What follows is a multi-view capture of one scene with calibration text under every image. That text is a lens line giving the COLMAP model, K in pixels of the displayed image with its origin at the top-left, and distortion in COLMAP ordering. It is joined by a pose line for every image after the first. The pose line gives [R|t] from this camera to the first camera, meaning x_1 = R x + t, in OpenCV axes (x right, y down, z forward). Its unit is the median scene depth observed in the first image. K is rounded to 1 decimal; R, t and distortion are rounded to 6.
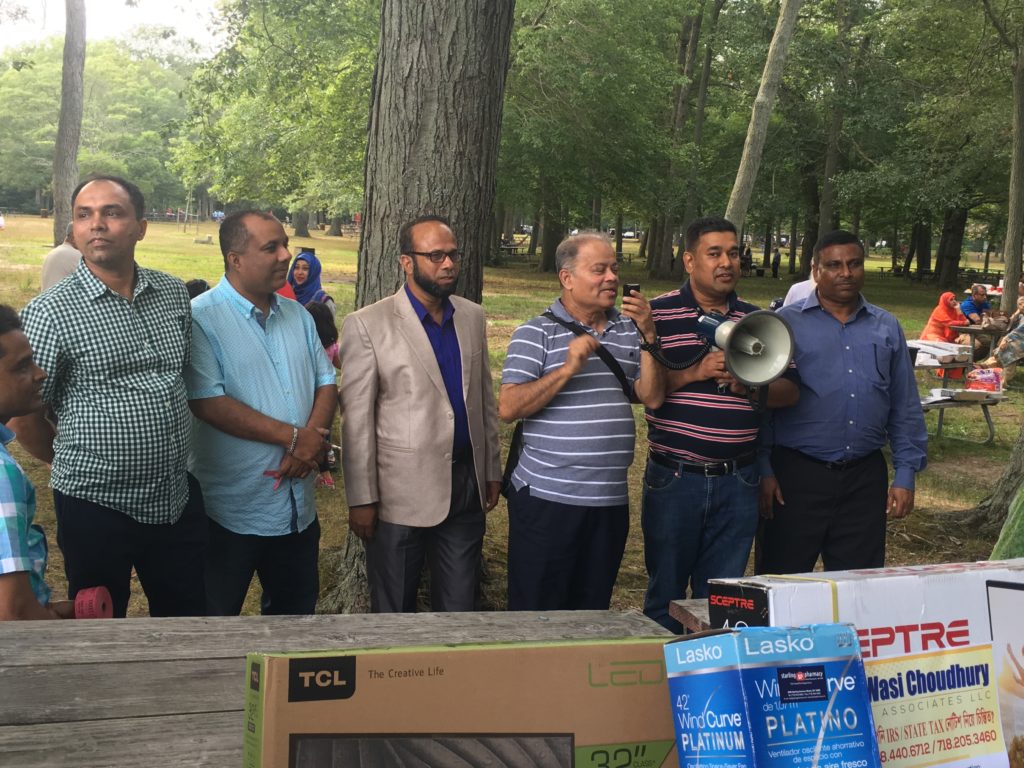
lens RADIAL K [[1176.6, 0, 494.2], [0, 1176.6, 348.1], [0, 0, 1]] dist [0.043165, -0.056673]
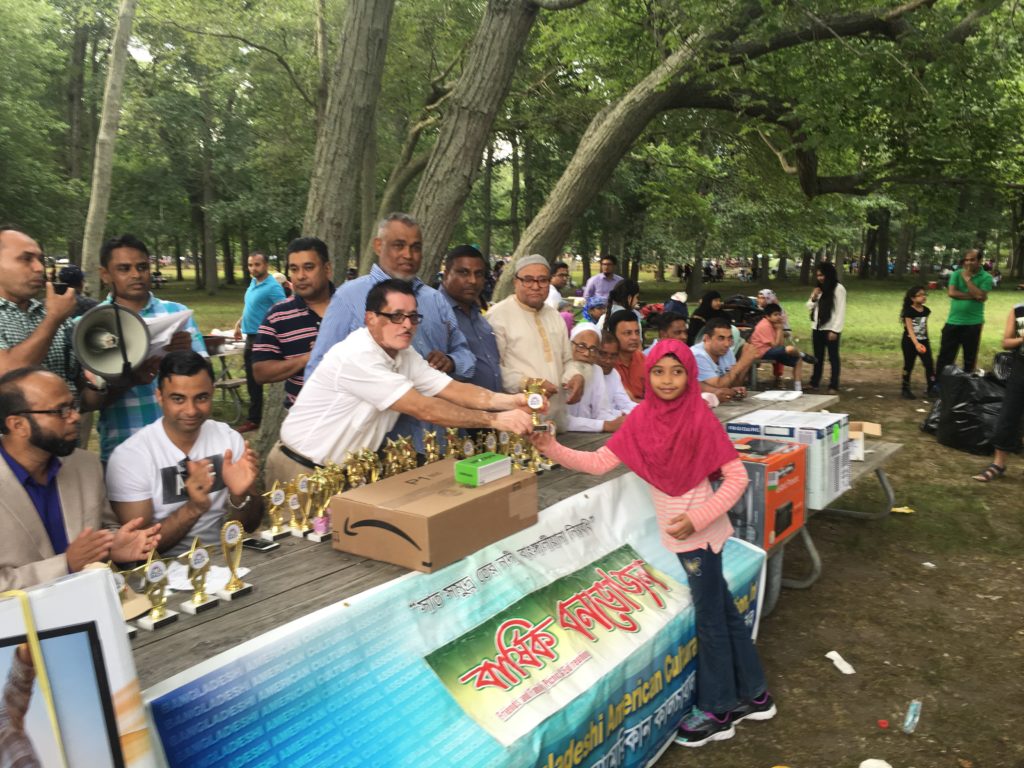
lens RADIAL K [[864.2, 0, 511.5], [0, 864.2, 376.5], [0, 0, 1]] dist [0.078397, -0.125469]
pose [[0.836784, -0.128059, 0.532348, 0.297882], [0.103531, 0.991732, 0.075828, 0.008710], [-0.537656, -0.008337, 0.843123, 0.180972]]
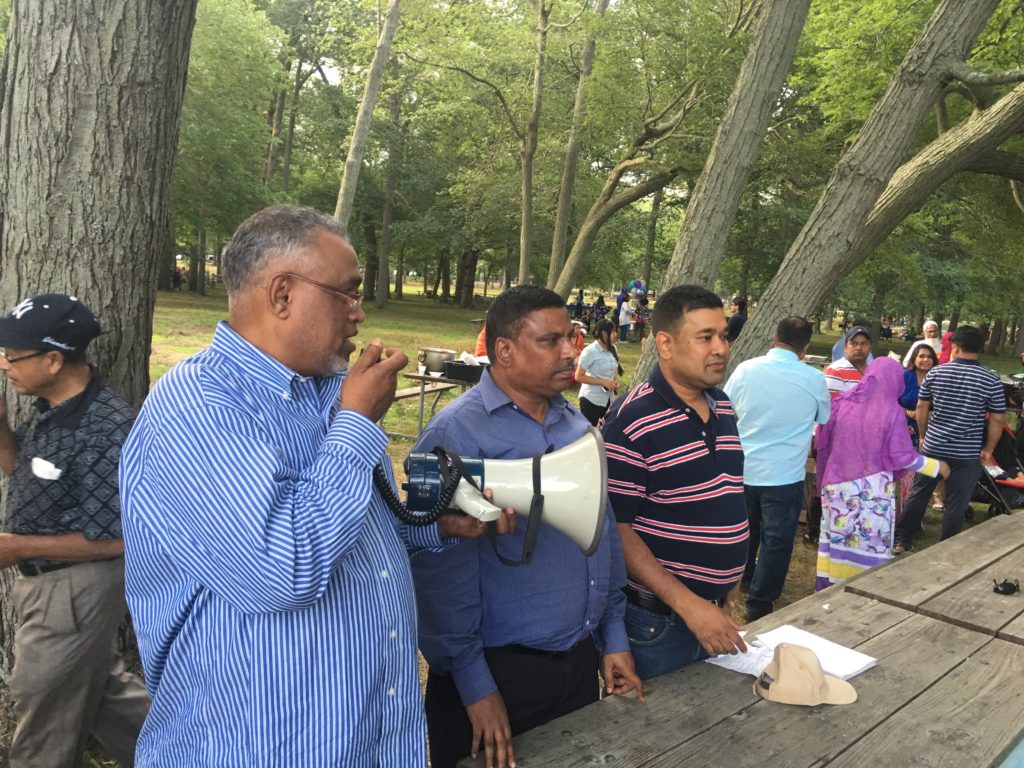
lens RADIAL K [[864.2, 0, 511.5], [0, 864.2, 376.5], [0, 0, 1]] dist [0.078397, -0.125469]
pose [[0.908198, -0.023702, 0.417870, -0.043787], [0.009753, 0.999323, 0.035486, -0.048657], [-0.418428, -0.028153, 0.907814, 0.344186]]
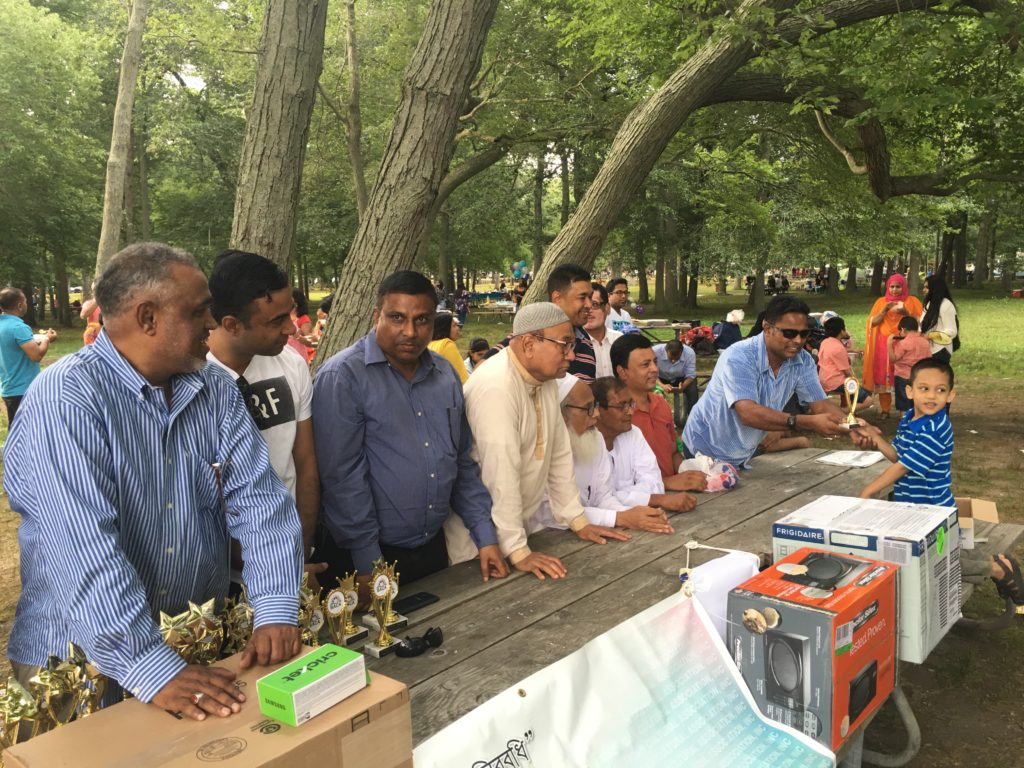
lens RADIAL K [[864.2, 0, 511.5], [0, 864.2, 376.5], [0, 0, 1]] dist [0.078397, -0.125469]
pose [[0.871555, -0.131313, 0.472386, 0.561936], [0.122722, 0.991225, 0.049116, -0.008773], [-0.474691, 0.015165, 0.880022, 0.400104]]
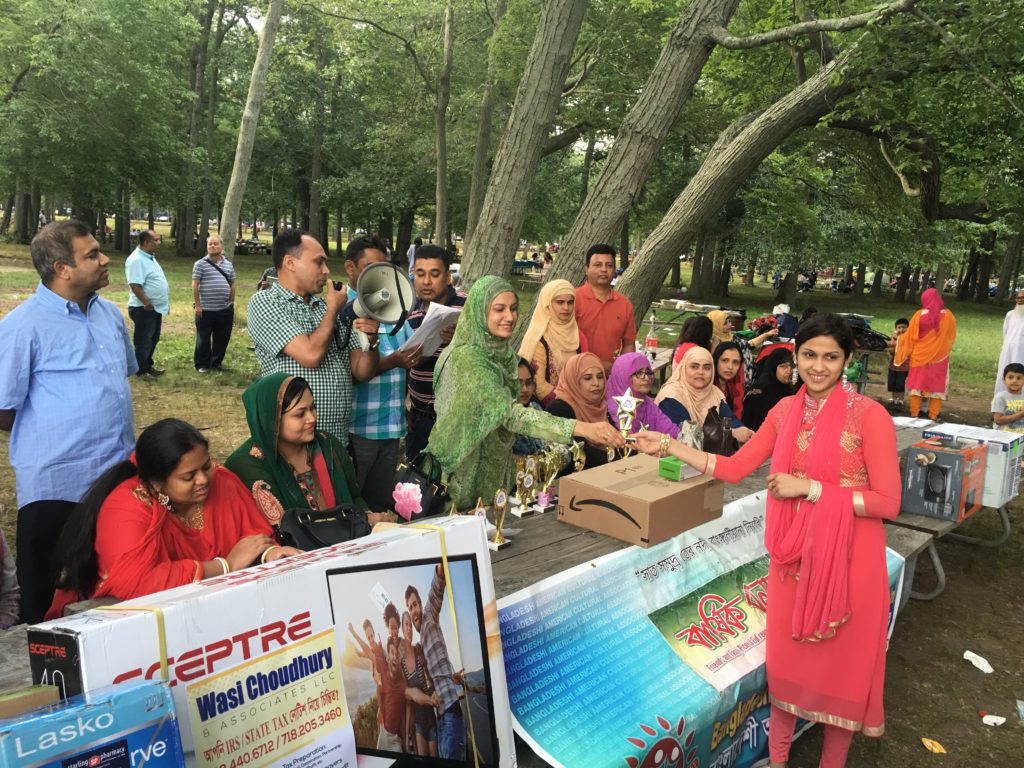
lens RADIAL K [[864.2, 0, 511.5], [0, 864.2, 376.5], [0, 0, 1]] dist [0.078397, -0.125469]
pose [[0.885118, -0.058851, 0.461630, 0.119543], [0.021899, 0.996140, 0.085004, -0.025959], [-0.464851, -0.065130, 0.882990, 0.132507]]
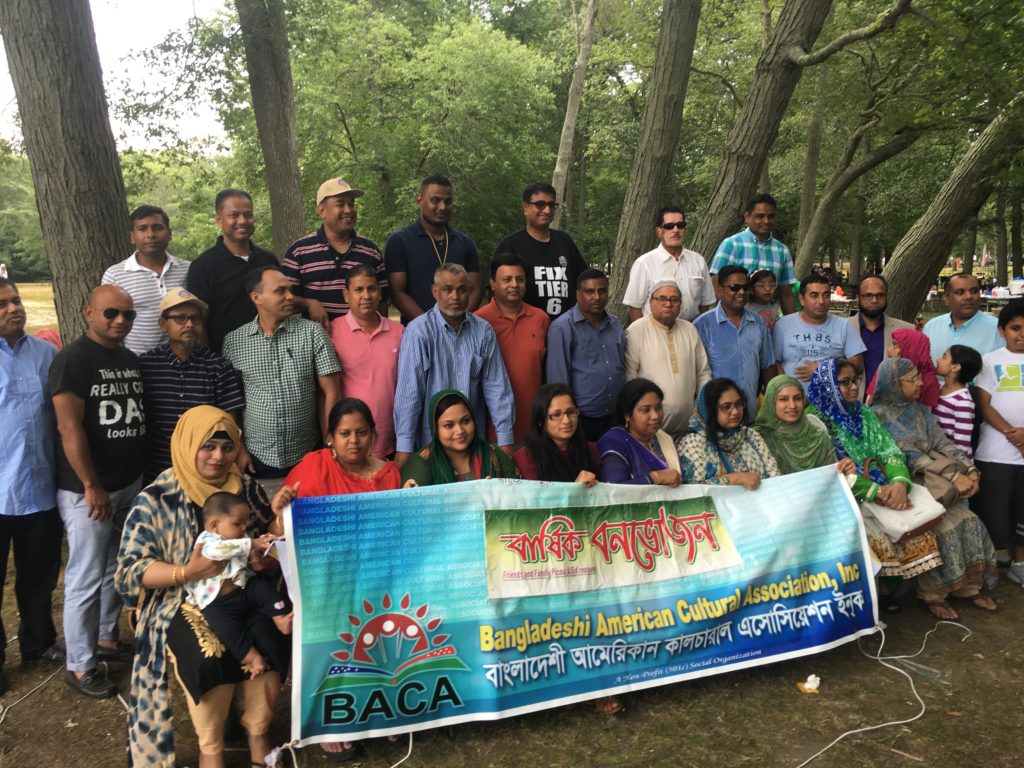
lens RADIAL K [[869.7, 0, 505.8], [0, 869.7, 357.5], [0, 0, 1]] dist [0.076431, -0.127083]
pose [[0.997696, -0.064749, 0.020279, 0.519771], [0.064690, 0.997899, 0.003528, 0.035645], [-0.020464, -0.002208, 0.999788, -0.245781]]
